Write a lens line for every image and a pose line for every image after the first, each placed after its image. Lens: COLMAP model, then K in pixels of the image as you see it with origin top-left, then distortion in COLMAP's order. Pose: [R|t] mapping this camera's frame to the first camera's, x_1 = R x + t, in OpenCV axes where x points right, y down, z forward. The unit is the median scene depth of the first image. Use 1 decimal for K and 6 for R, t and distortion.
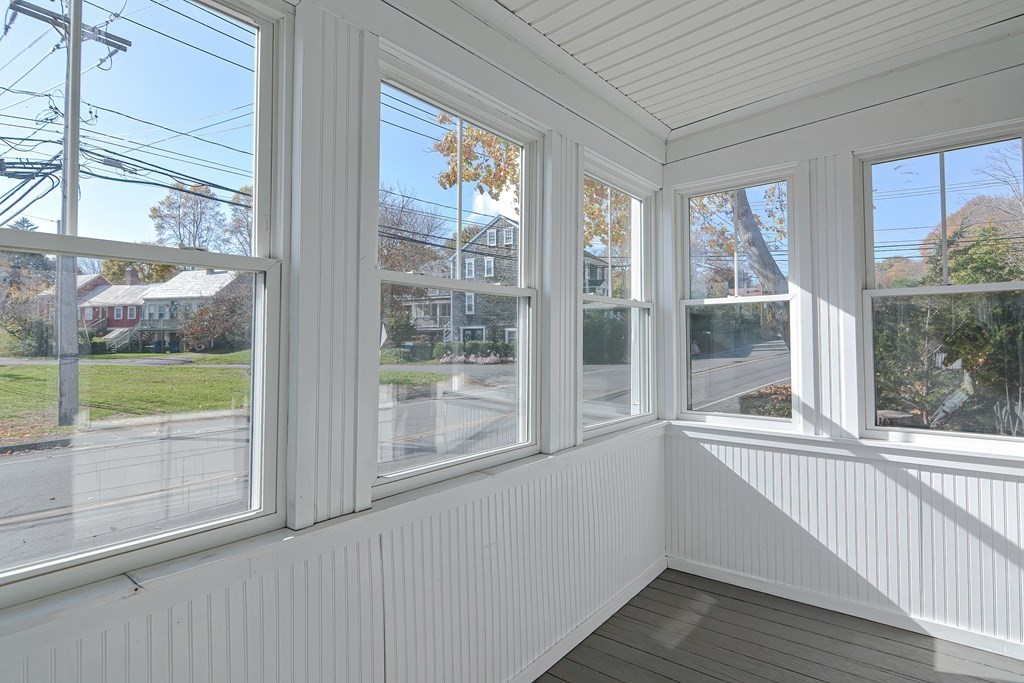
lens RADIAL K [[509.0, 0, 517.0], [0, 509.0, 326.4], [0, 0, 1]] dist [0.003956, -0.008716]
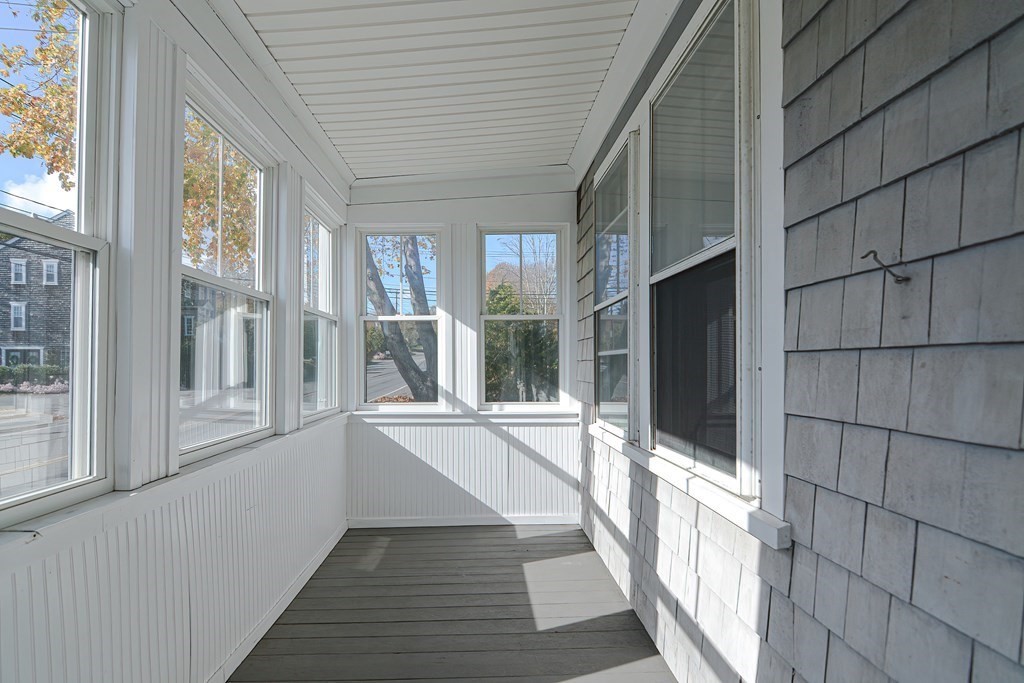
lens RADIAL K [[509.0, 0, 456.6], [0, 509.0, 369.2], [0, 0, 1]] dist [0.003956, -0.008716]
pose [[0.788028, -0.001360, 0.615638, -0.317706], [-0.015261, 0.999647, 0.021744, 0.058336], [-0.615451, -0.026530, 0.787729, -0.171560]]
